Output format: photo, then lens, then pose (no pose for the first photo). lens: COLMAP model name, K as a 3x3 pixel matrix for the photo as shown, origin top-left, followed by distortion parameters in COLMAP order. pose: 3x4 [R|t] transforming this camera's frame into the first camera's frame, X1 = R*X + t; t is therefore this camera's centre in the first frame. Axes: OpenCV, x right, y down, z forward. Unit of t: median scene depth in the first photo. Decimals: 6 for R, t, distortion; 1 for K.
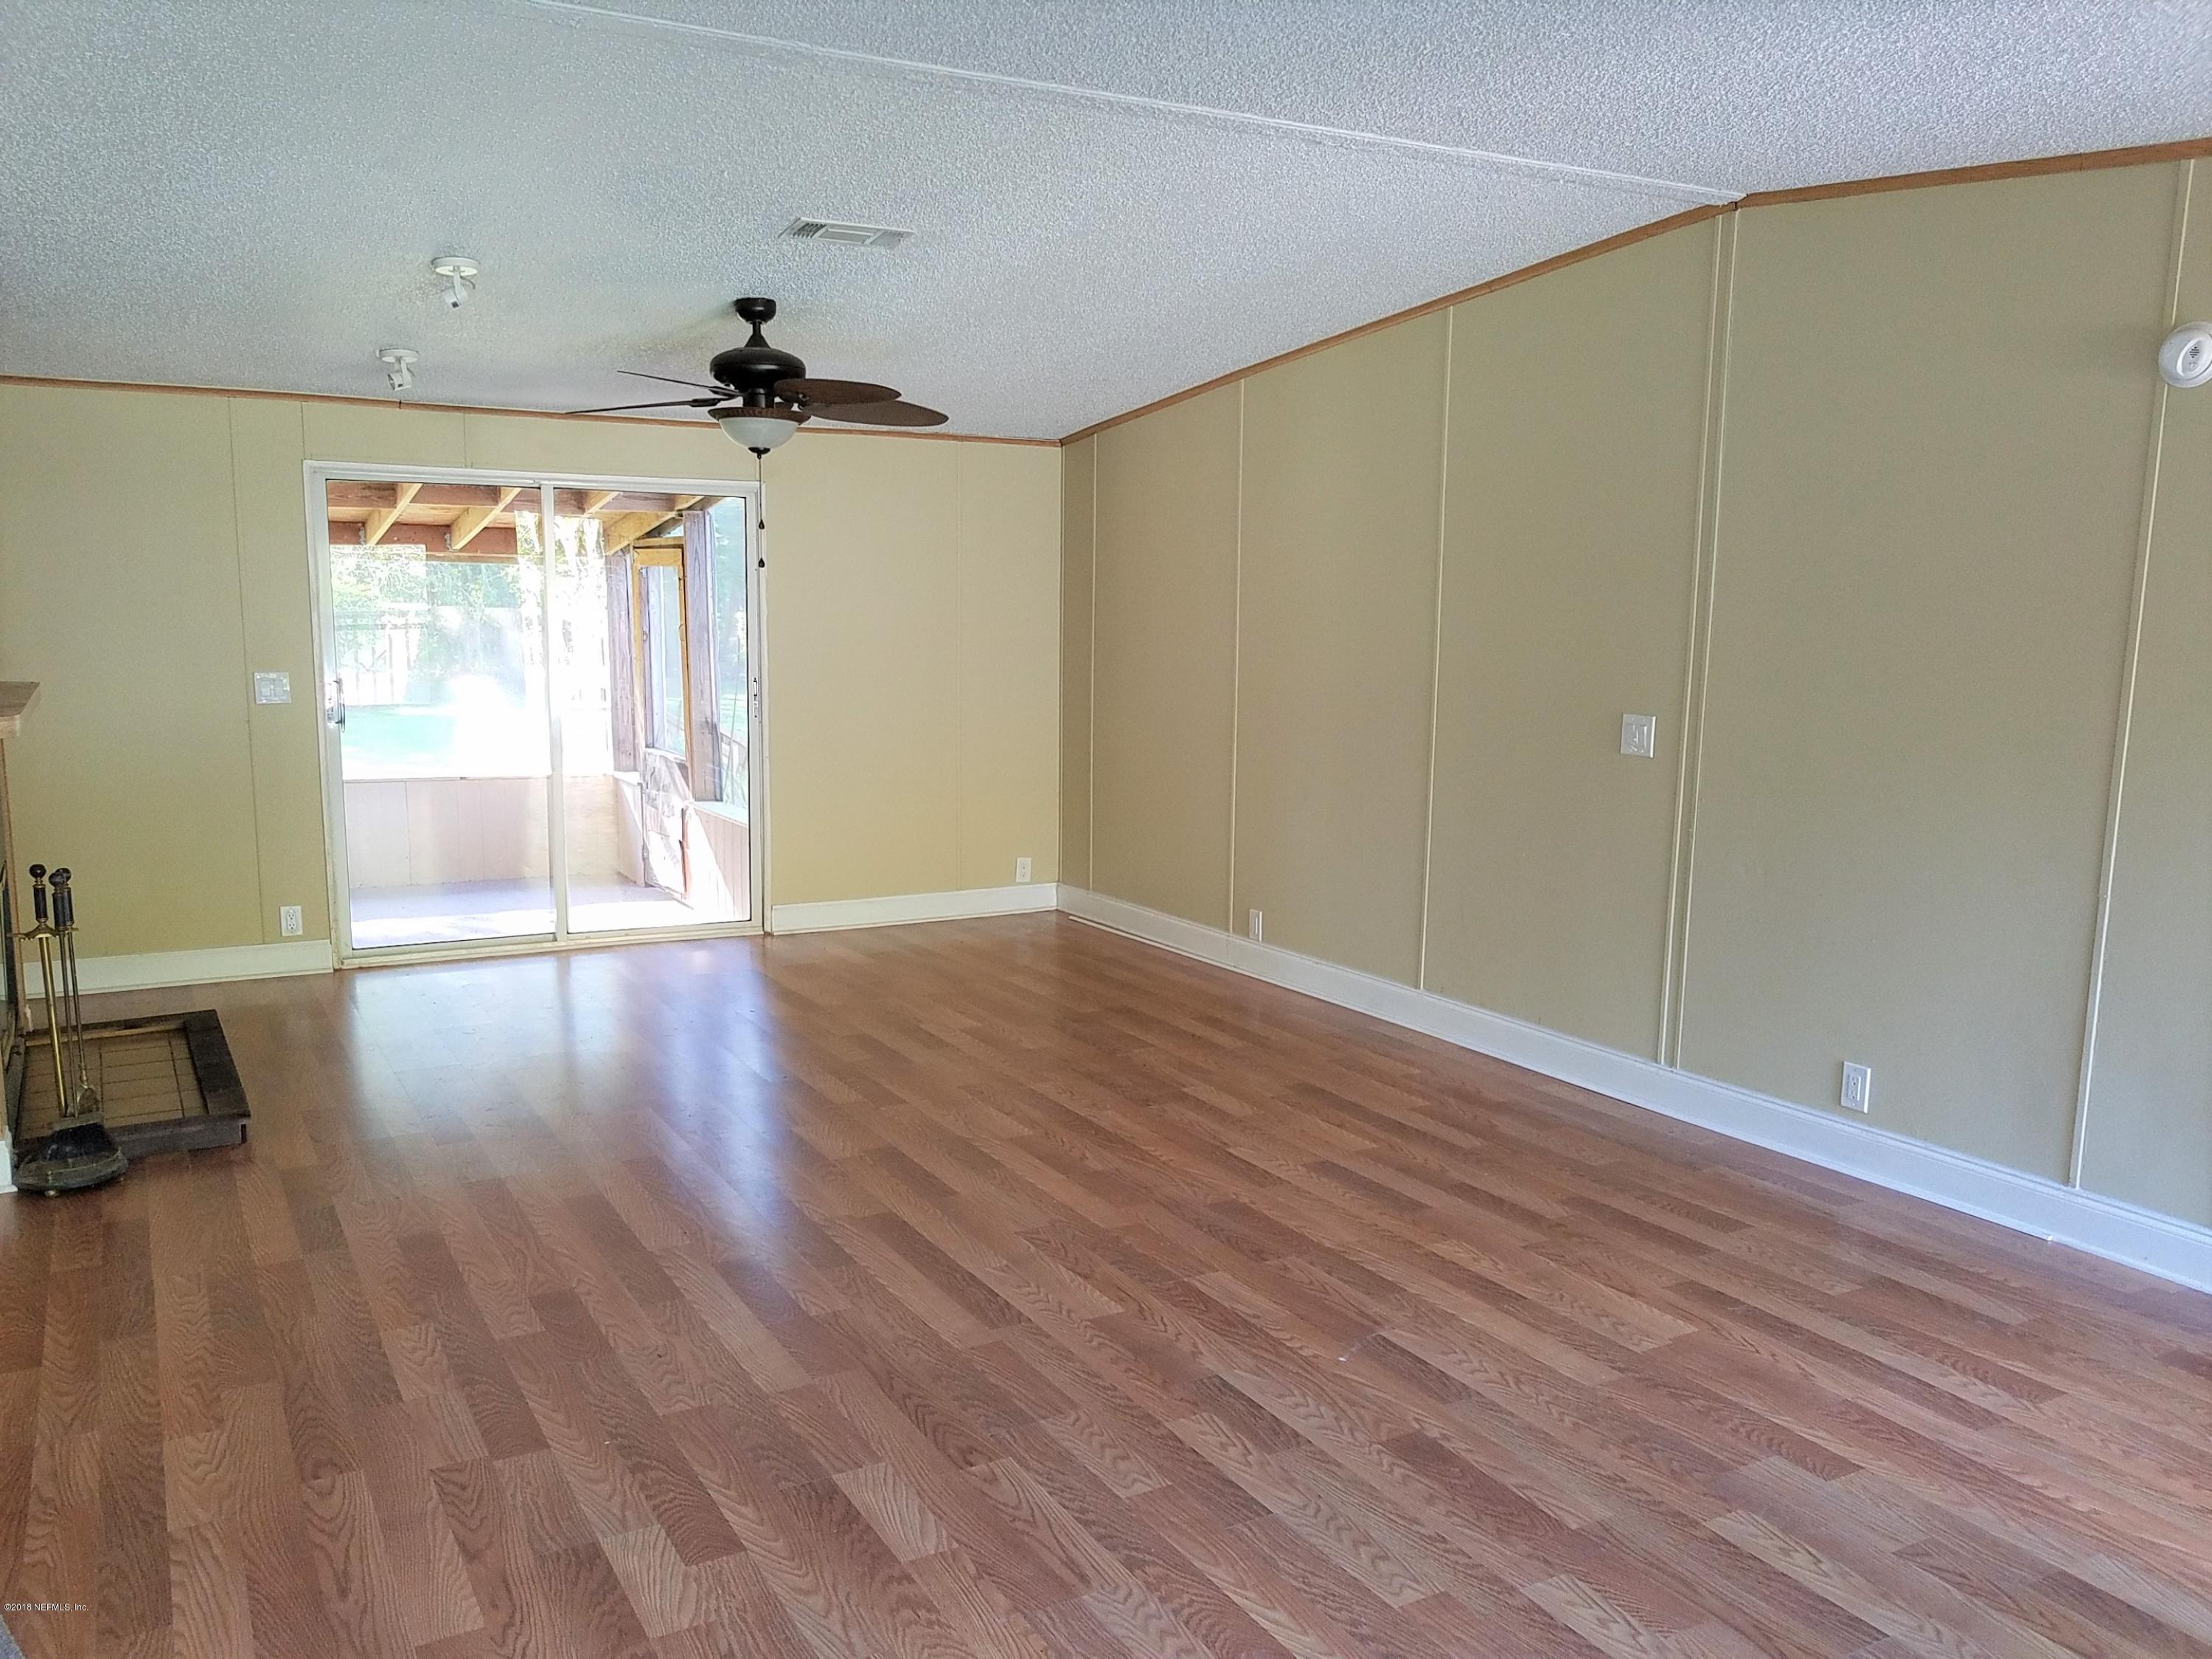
lens RADIAL K [[1745.1, 0, 1079.9], [0, 1745.1, 835.5], [0, 0, 1]] dist [0.005256, 0.002356]
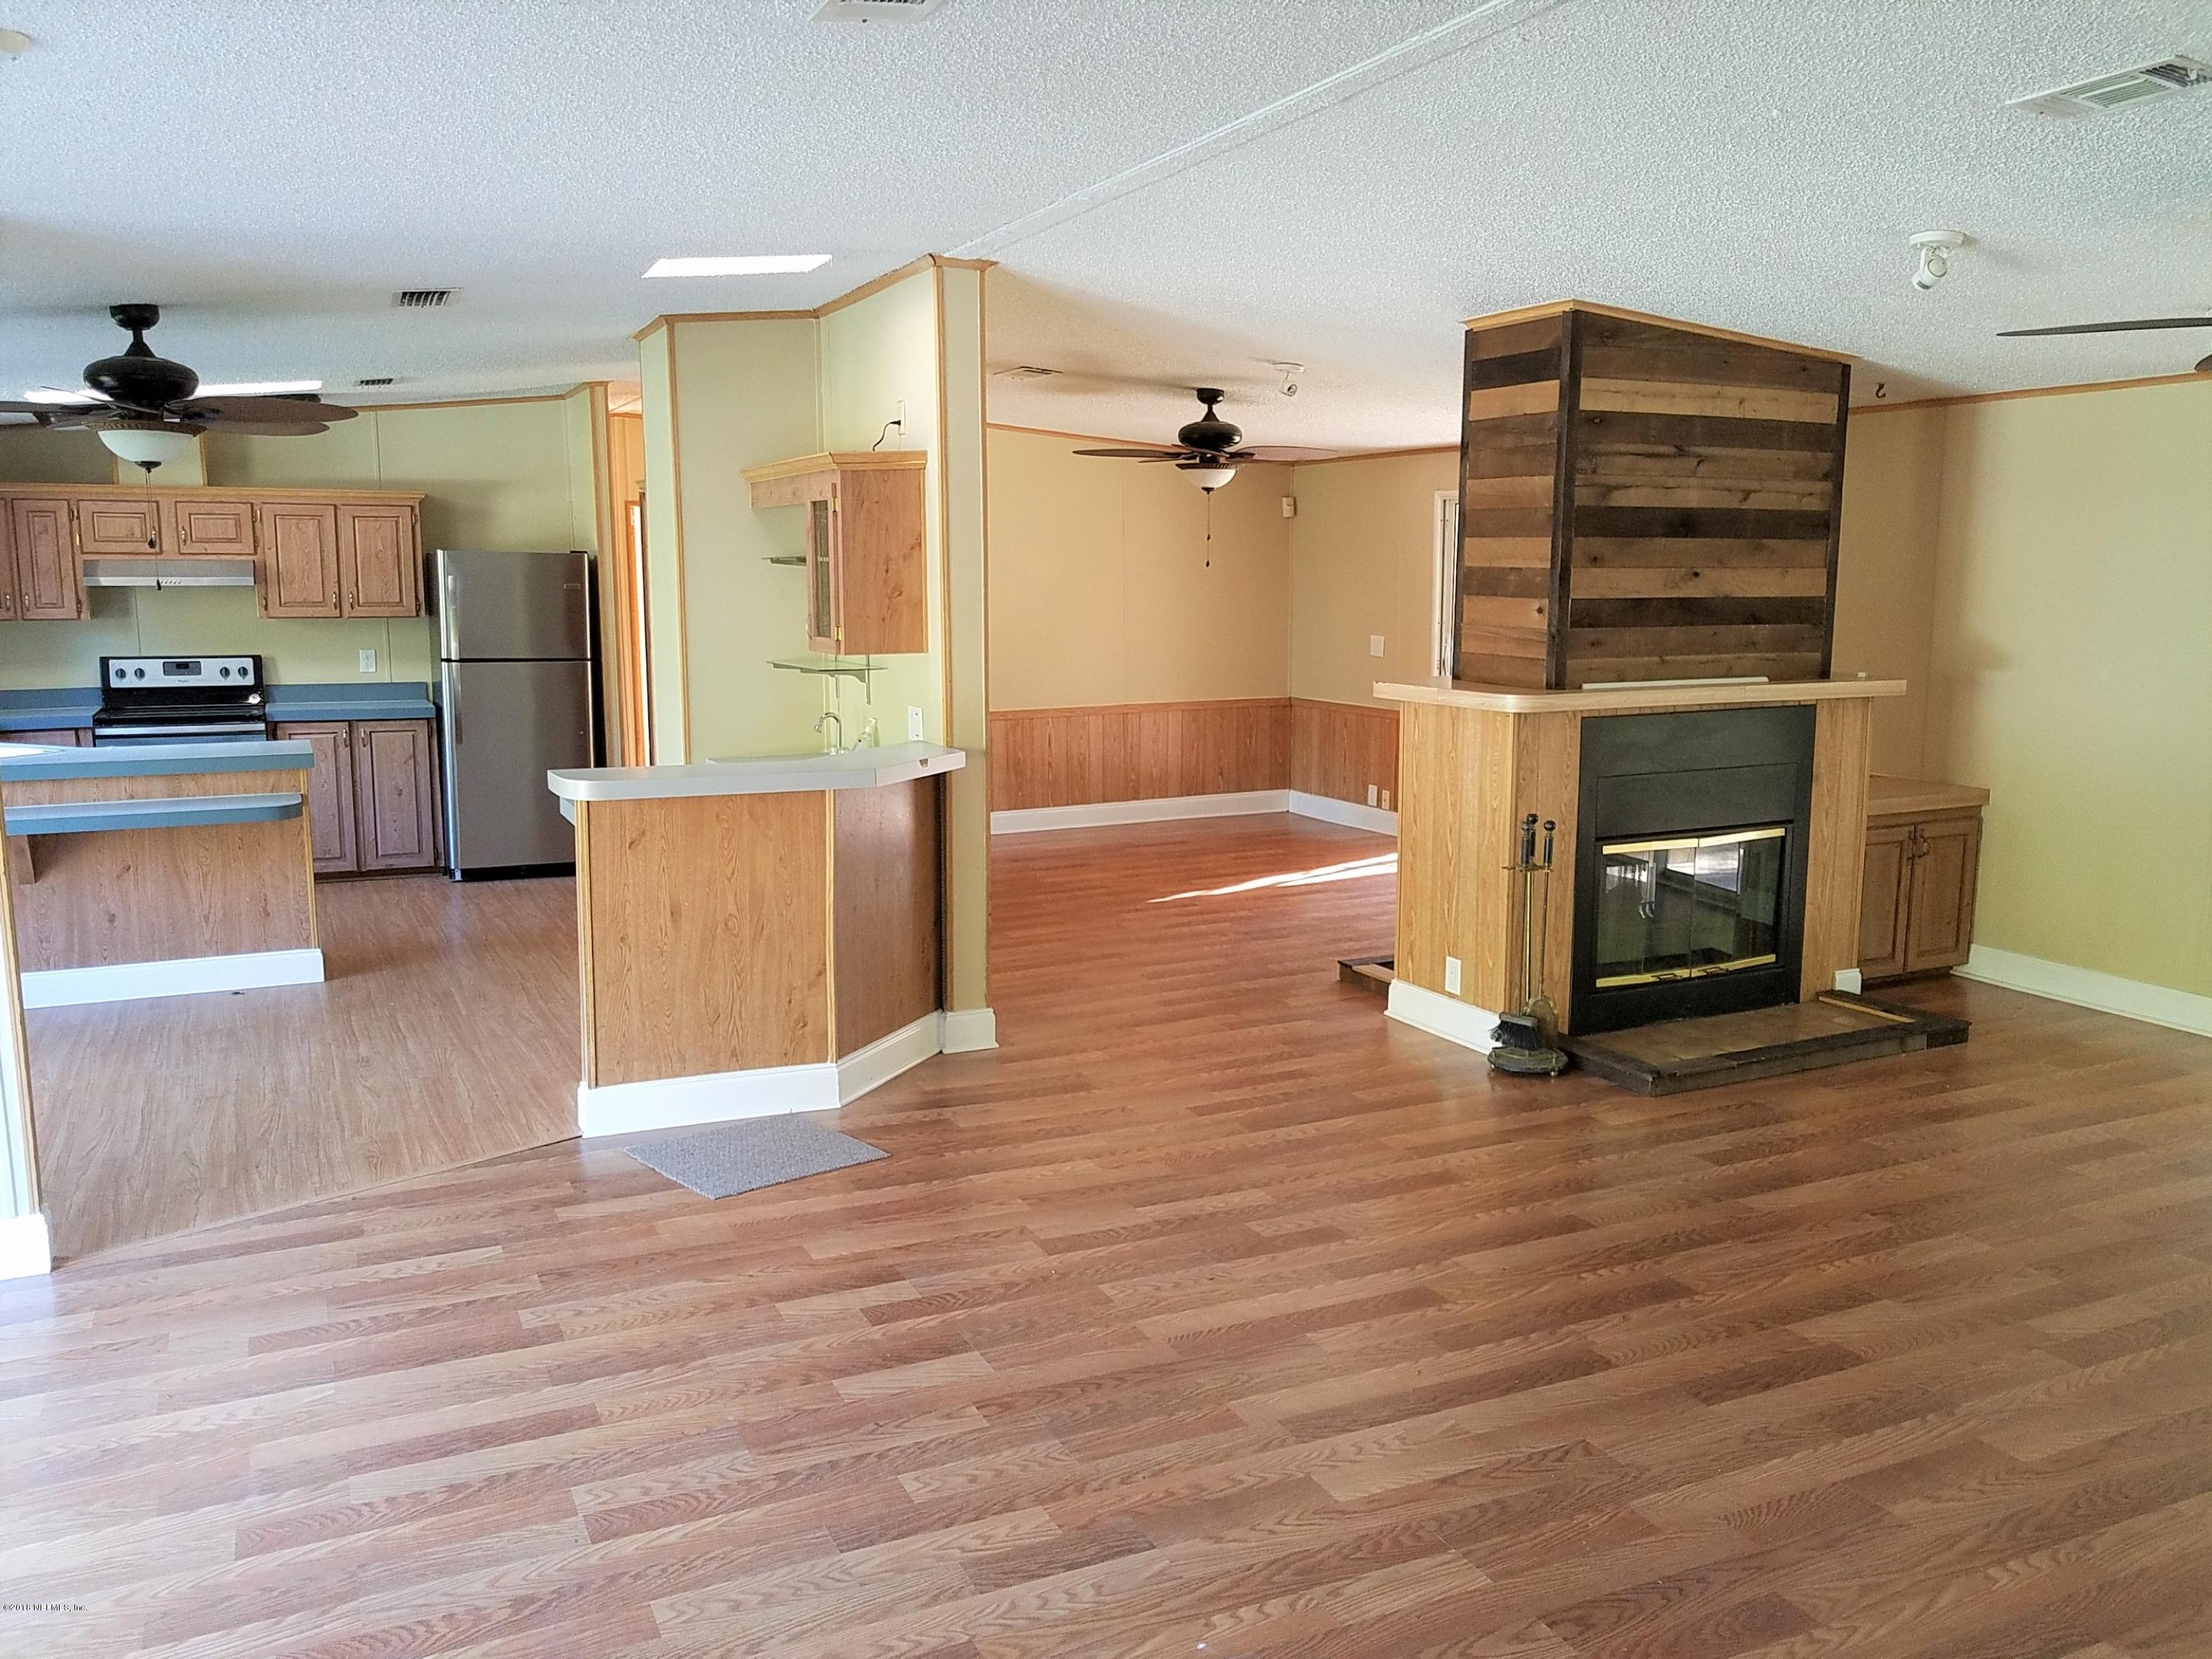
lens RADIAL K [[1717.6, 0, 1084.5], [0, 1717.6, 824.8], [0, 0, 1]] dist [0.004175, 0.005497]
pose [[-0.077517, 0.138189, -0.987368, 0.606987], [-0.133164, 0.980039, 0.147618, -0.107672], [0.988058, 0.142925, -0.057568, 0.685456]]
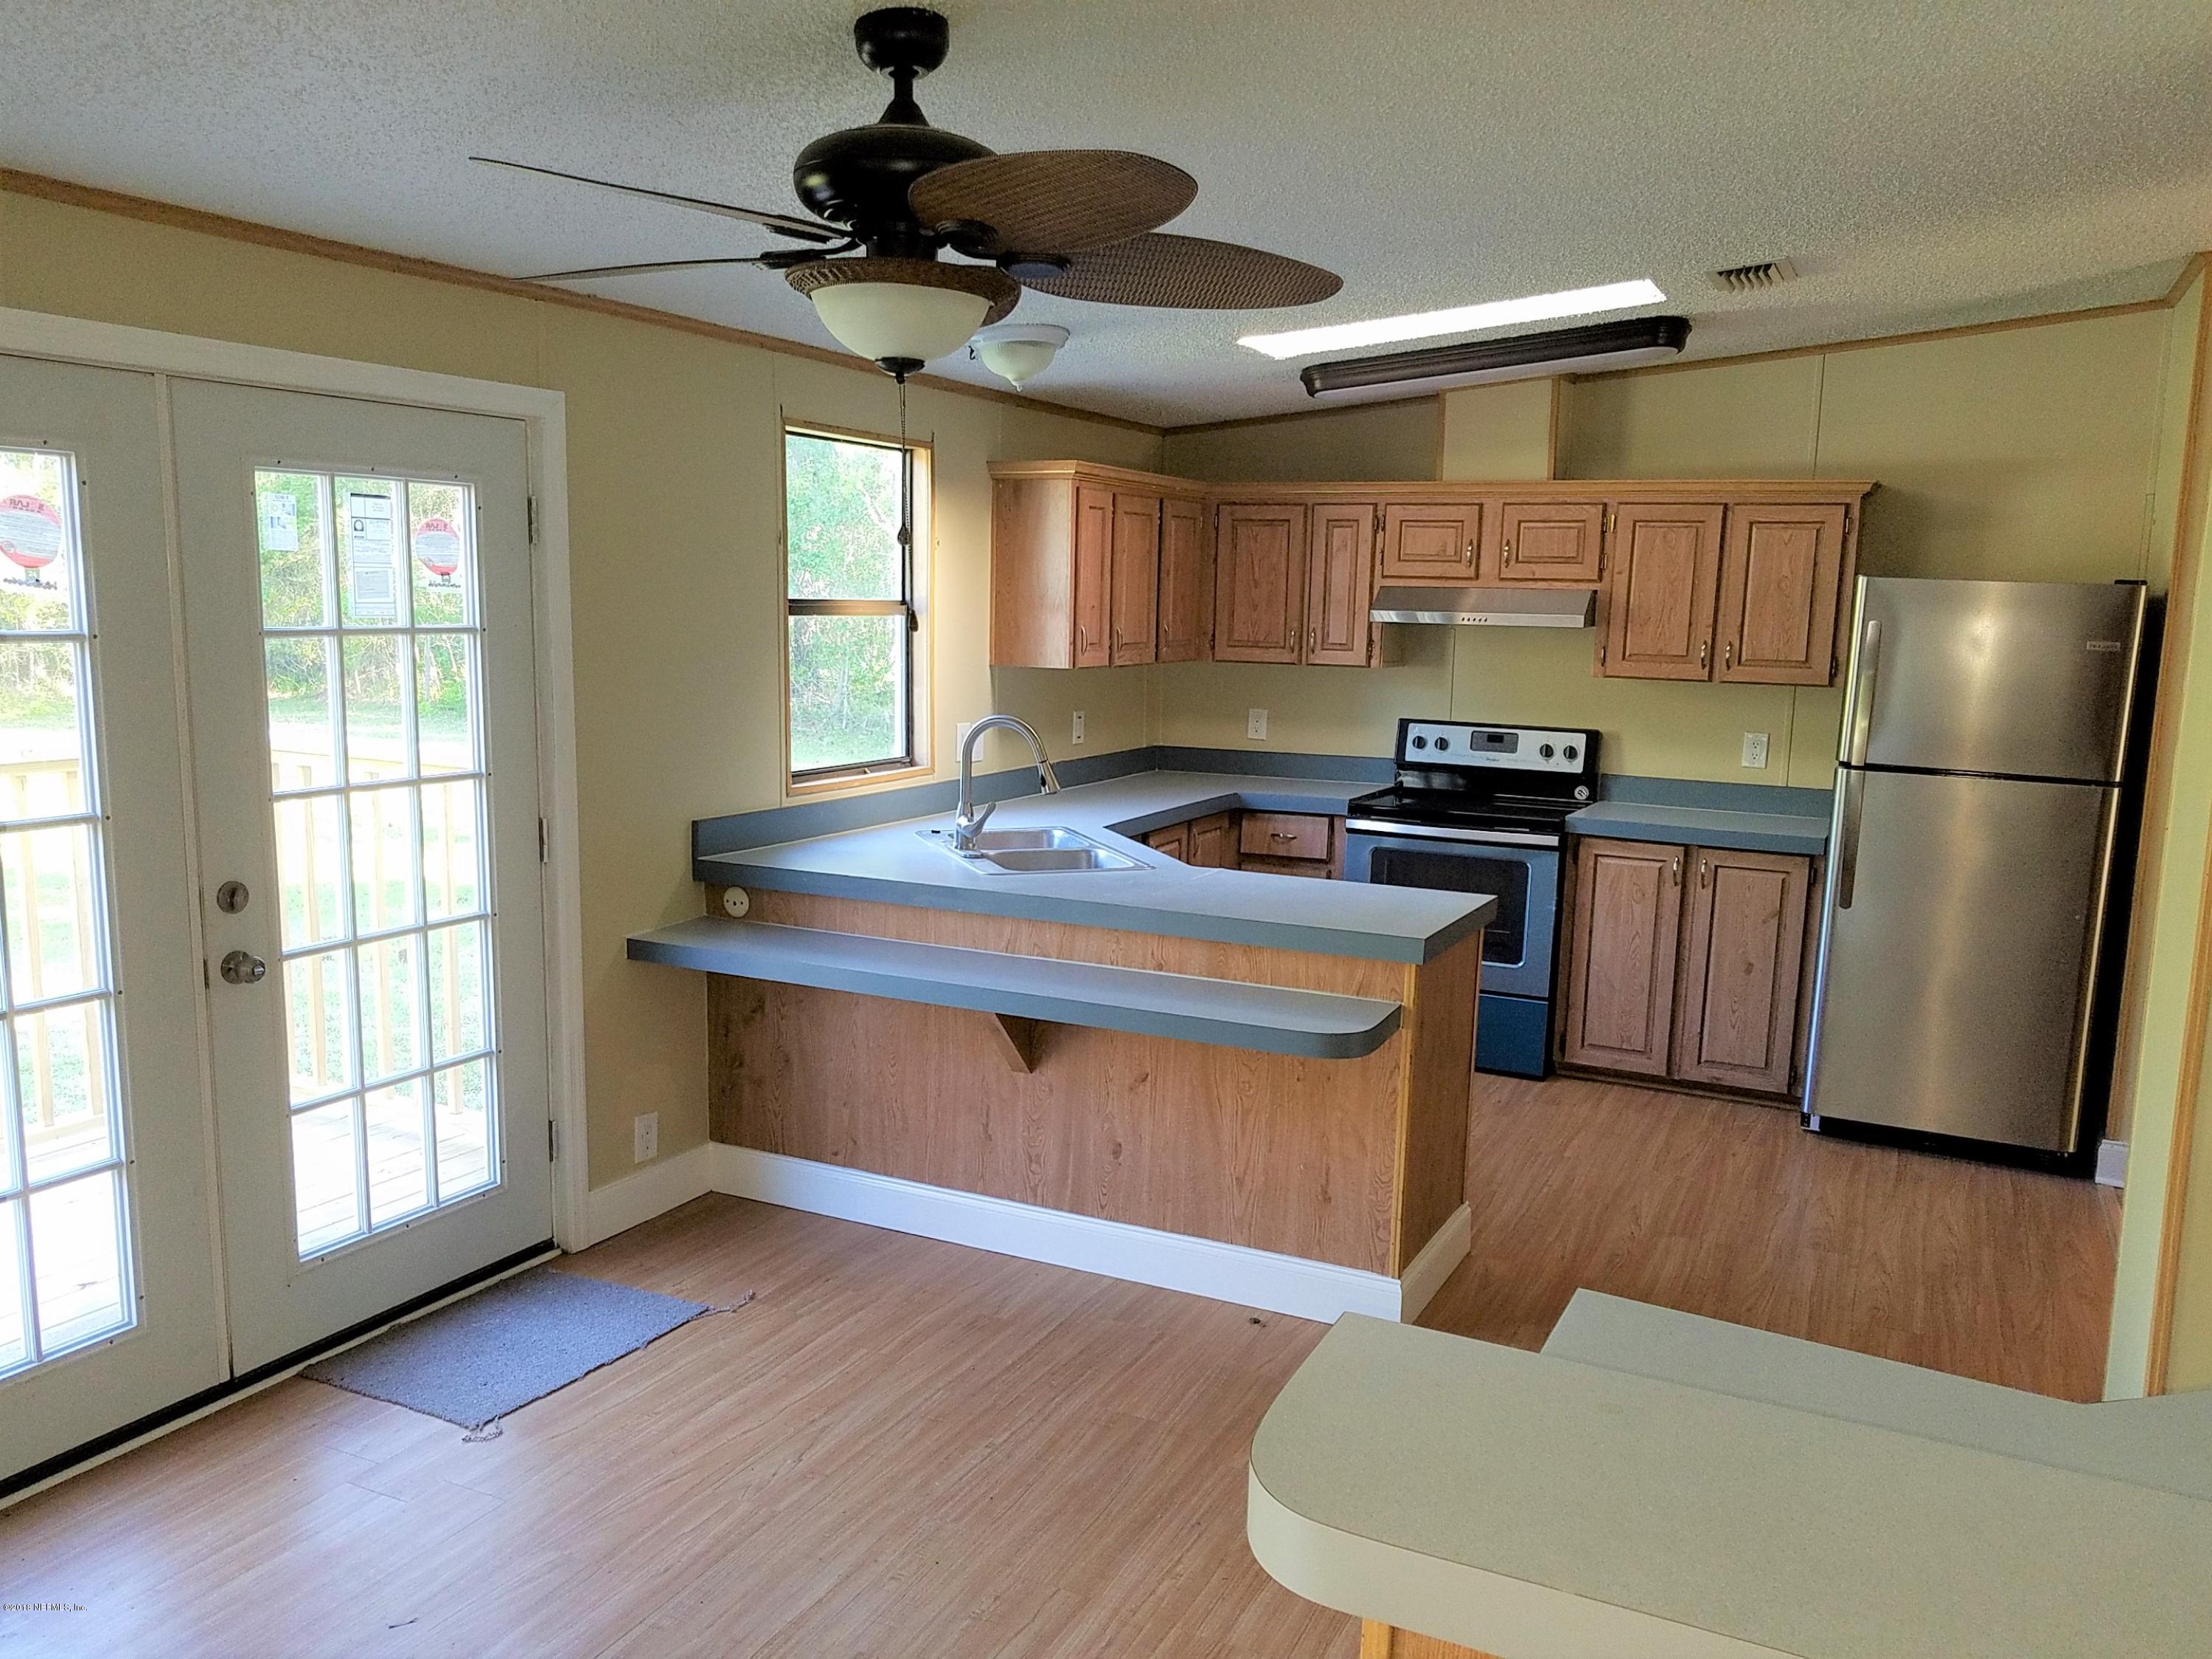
lens RADIAL K [[1727.7, 0, 1102.5], [0, 1727.7, 879.2], [0, 0, 1]] dist [0.006163, -0.002984]
pose [[-0.826592, 0.065449, -0.558984, -0.187069], [-0.104070, 0.958312, 0.266097, -0.088770], [0.553097, 0.278127, -0.785321, 0.492151]]
